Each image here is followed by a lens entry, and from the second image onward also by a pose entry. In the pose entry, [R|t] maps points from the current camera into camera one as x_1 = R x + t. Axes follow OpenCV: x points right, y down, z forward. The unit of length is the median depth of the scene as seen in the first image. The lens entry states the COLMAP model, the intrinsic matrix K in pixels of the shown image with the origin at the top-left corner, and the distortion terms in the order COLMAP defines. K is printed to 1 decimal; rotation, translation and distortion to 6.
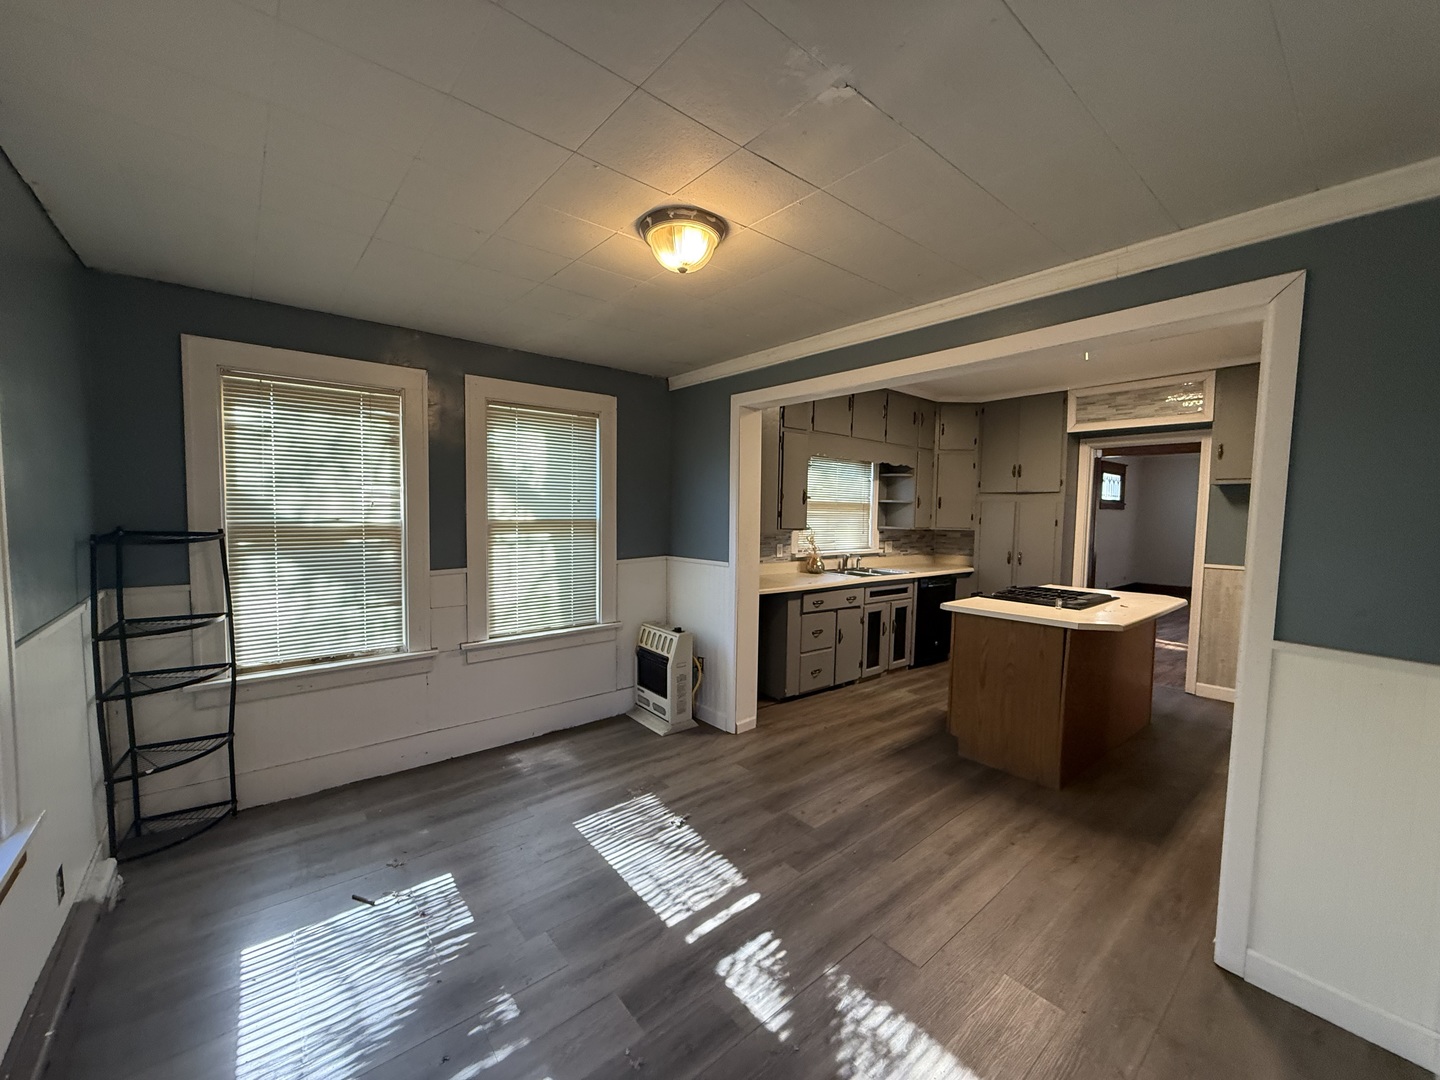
lens RADIAL K [[571.5, 0, 720.9], [0, 571.5, 540.0], [0, 0, 1]] dist [-0.001327, 0.000251]
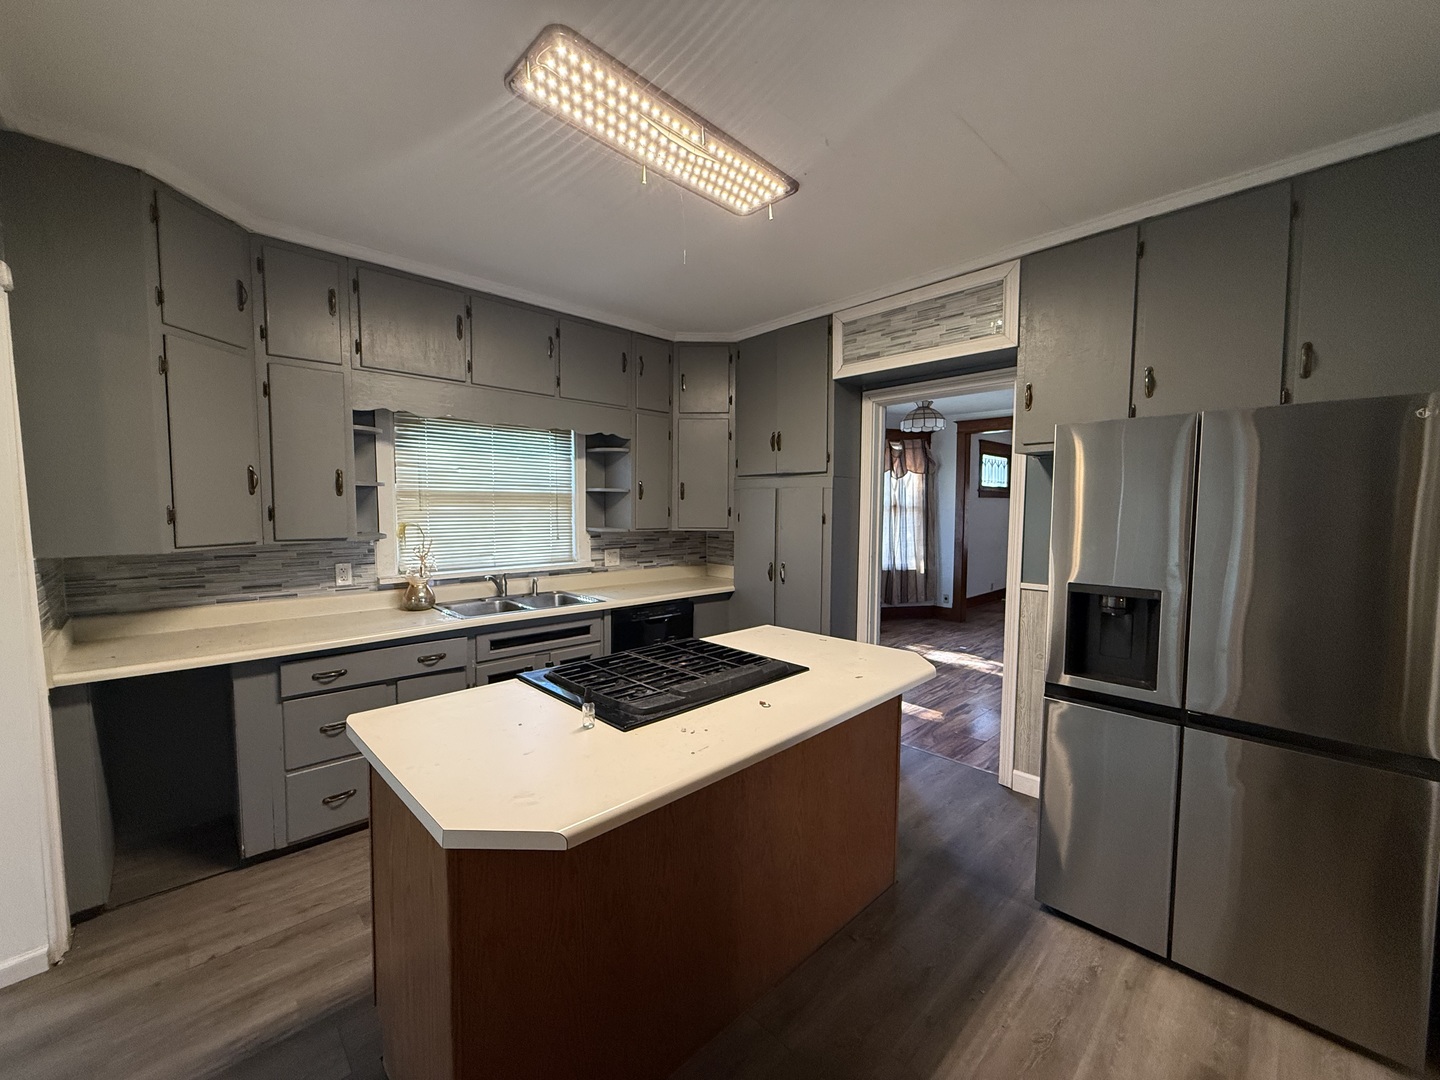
lens RADIAL K [[571.5, 0, 721.9], [0, 571.5, 539.7], [0, 0, 1]] dist [-0.001327, 0.000251]
pose [[0.997300, -0.019386, 0.070832, 0.415647], [0.018652, 0.999765, 0.011011, -0.015611], [-0.071029, -0.009660, 0.997427, 0.348925]]
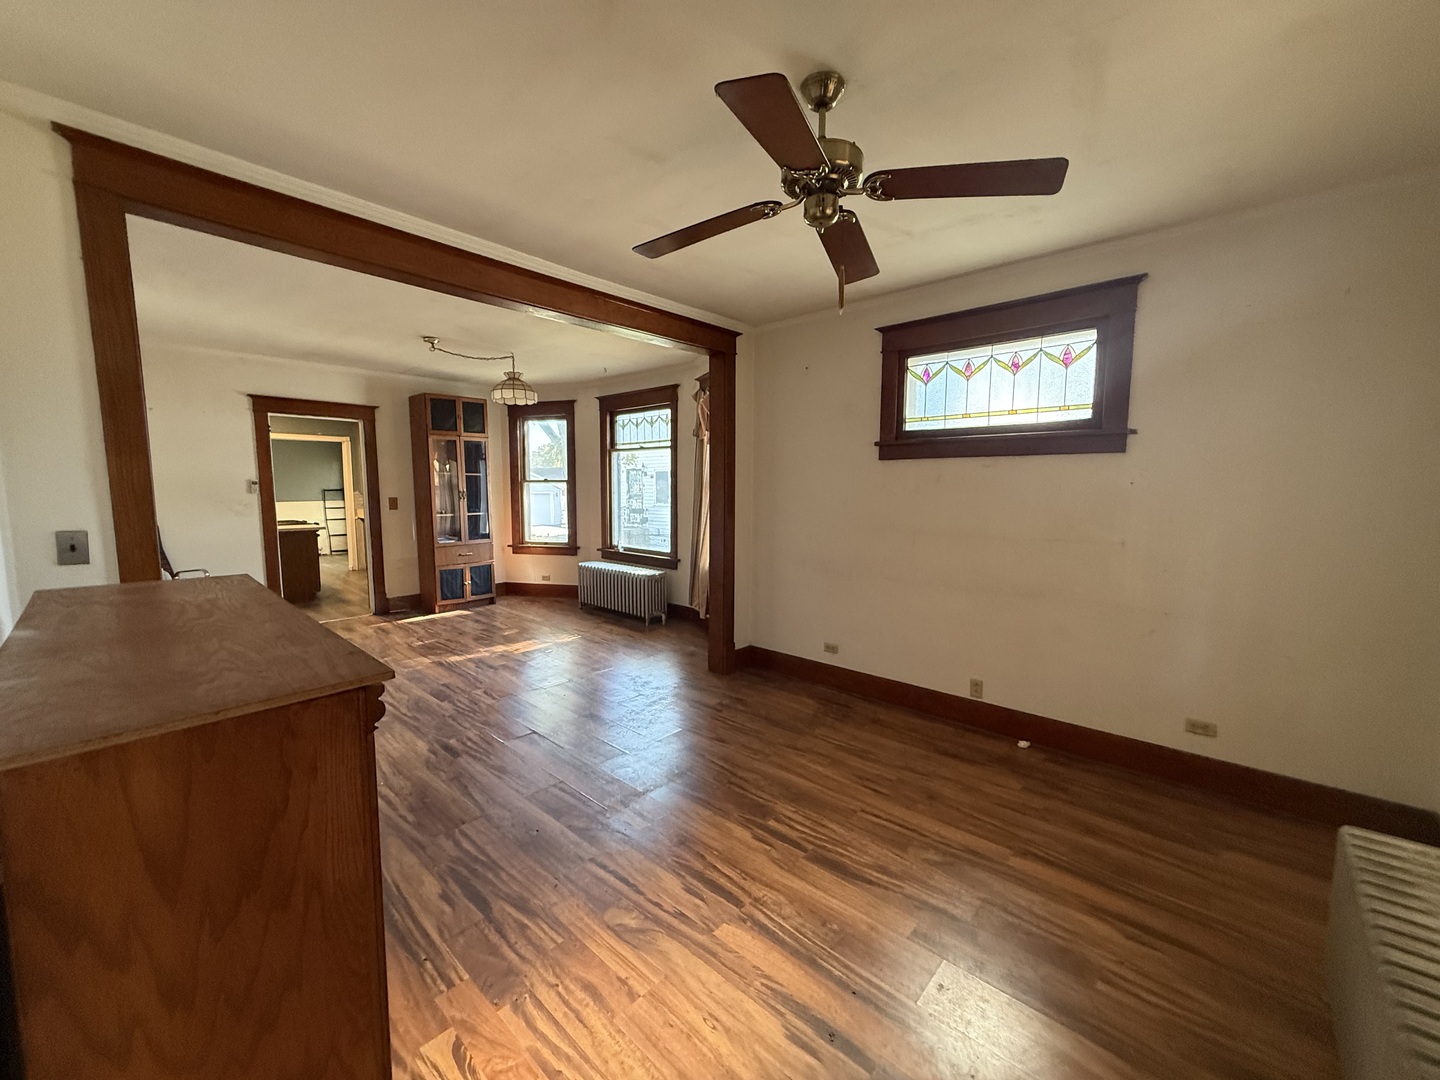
lens RADIAL K [[571.5, 0, 715.9], [0, 571.5, 543.2], [0, 0, 1]] dist [-0.001327, 0.000251]
pose [[0.128296, 0.082428, -0.988304, 1.894478], [-0.052601, 0.995703, 0.076217, -0.041386], [0.990340, 0.042208, 0.132080, 1.558390]]
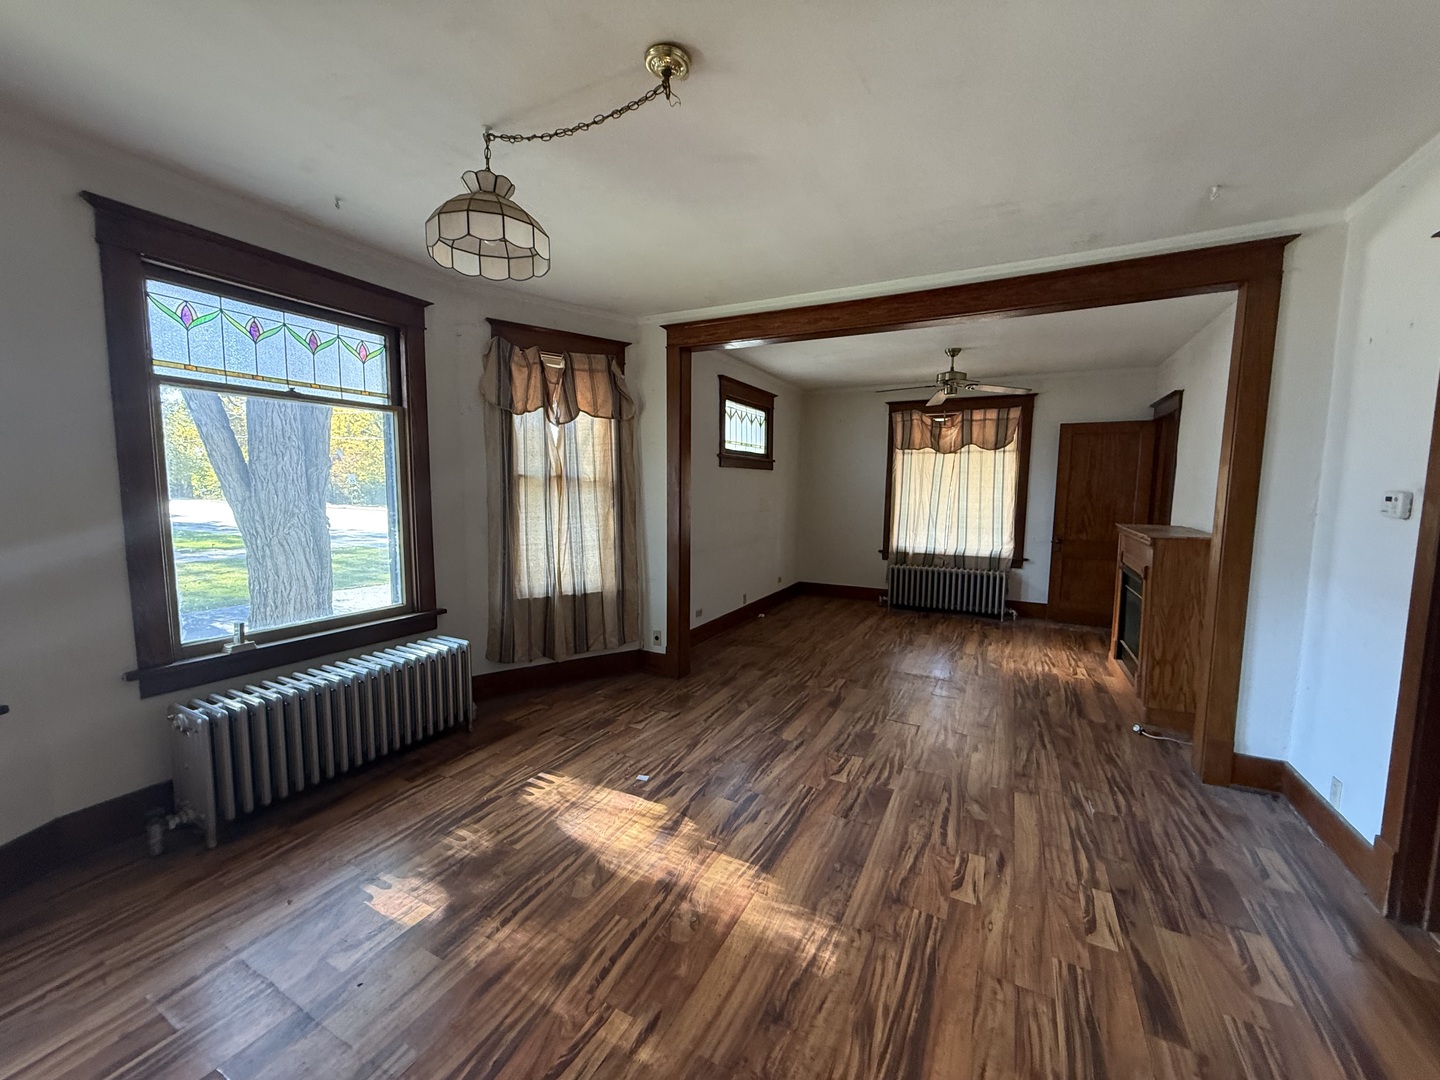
lens RADIAL K [[571.5, 0, 713.2], [0, 571.5, 539.0], [0, 0, 1]] dist [-0.001327, 0.000251]
pose [[0.923608, -0.045688, 0.380606, 0.822873], [0.027480, 0.998209, 0.053139, -0.026629], [-0.382352, -0.038620, 0.923209, 0.917638]]
